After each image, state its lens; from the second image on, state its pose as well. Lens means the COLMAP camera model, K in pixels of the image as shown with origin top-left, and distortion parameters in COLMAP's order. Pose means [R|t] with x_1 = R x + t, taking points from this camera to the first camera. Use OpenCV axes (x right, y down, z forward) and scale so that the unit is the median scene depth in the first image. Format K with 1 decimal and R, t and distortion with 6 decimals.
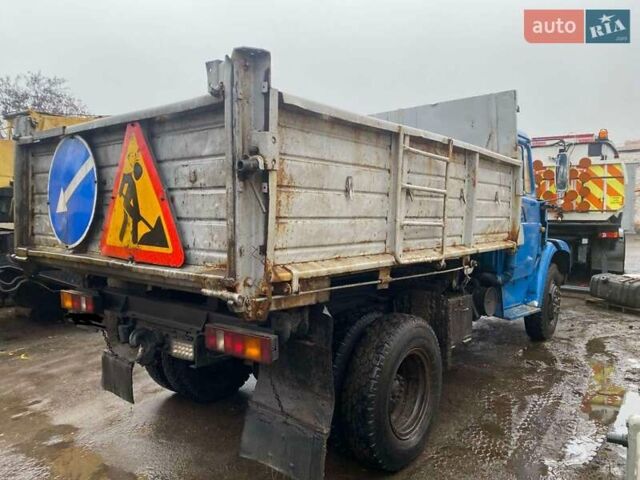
lens RADIAL K [[485.1, 0, 320.0], [0, 485.1, 240.0], [0, 0, 1]] dist [0.051876, -0.001064]
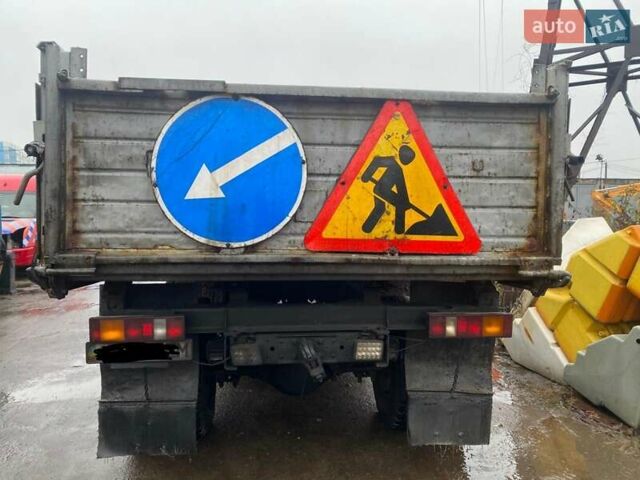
lens RADIAL K [[485.1, 0, 320.0], [0, 485.1, 240.0], [0, 0, 1]] dist [0.051876, -0.001064]
pose [[0.715154, -0.026574, 0.698461, -1.138946], [0.035682, 0.999362, 0.001488, 0.012441], [-0.698055, 0.023858, 0.715646, 0.462512]]
